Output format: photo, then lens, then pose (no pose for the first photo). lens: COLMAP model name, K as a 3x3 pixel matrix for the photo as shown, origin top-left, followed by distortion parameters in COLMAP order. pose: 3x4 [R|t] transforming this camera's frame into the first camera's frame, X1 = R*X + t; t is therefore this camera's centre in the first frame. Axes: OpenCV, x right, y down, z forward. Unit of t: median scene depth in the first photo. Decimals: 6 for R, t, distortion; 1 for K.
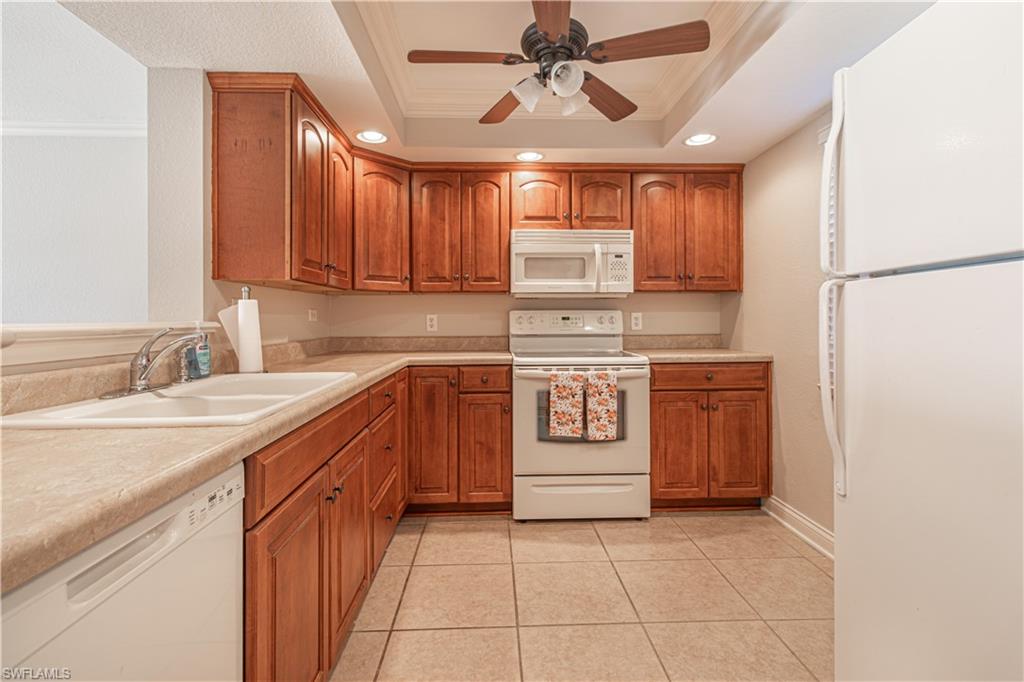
lens RADIAL K [[476.2, 0, 518.4], [0, 476.2, 313.0], [0, 0, 1]] dist [0.003525, 0.000579]
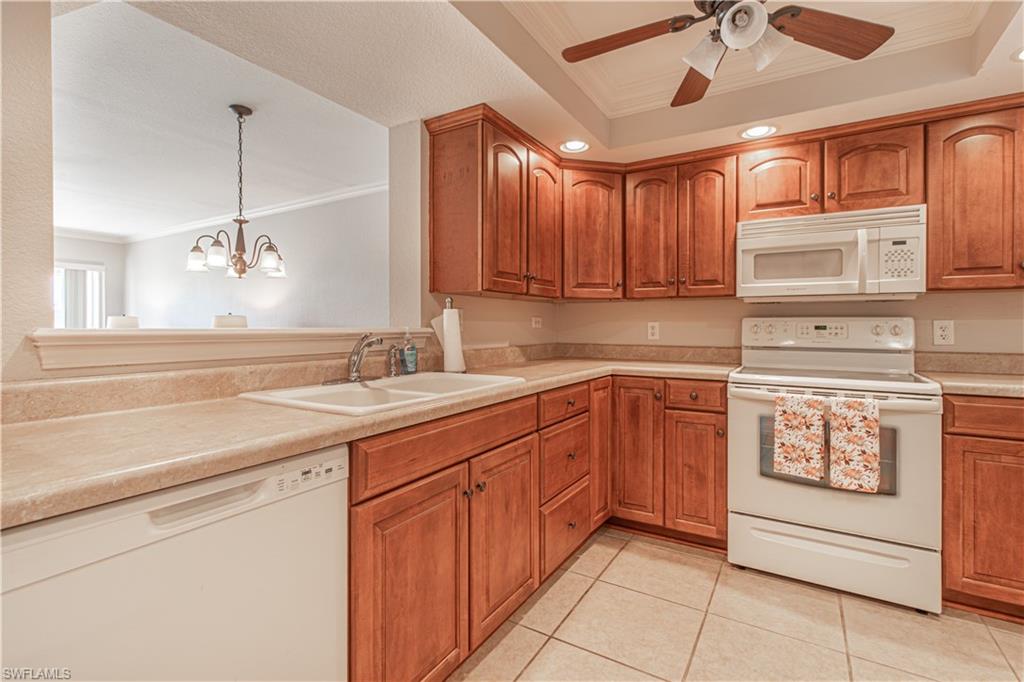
lens RADIAL K [[476.2, 0, 525.5], [0, 476.2, 324.8], [0, 0, 1]] dist [0.003525, 0.000579]
pose [[0.836280, 0.006657, -0.548262, 0.153811], [-0.000755, 0.999939, 0.010989, -0.001844], [0.548302, -0.008776, 0.836234, 0.088719]]
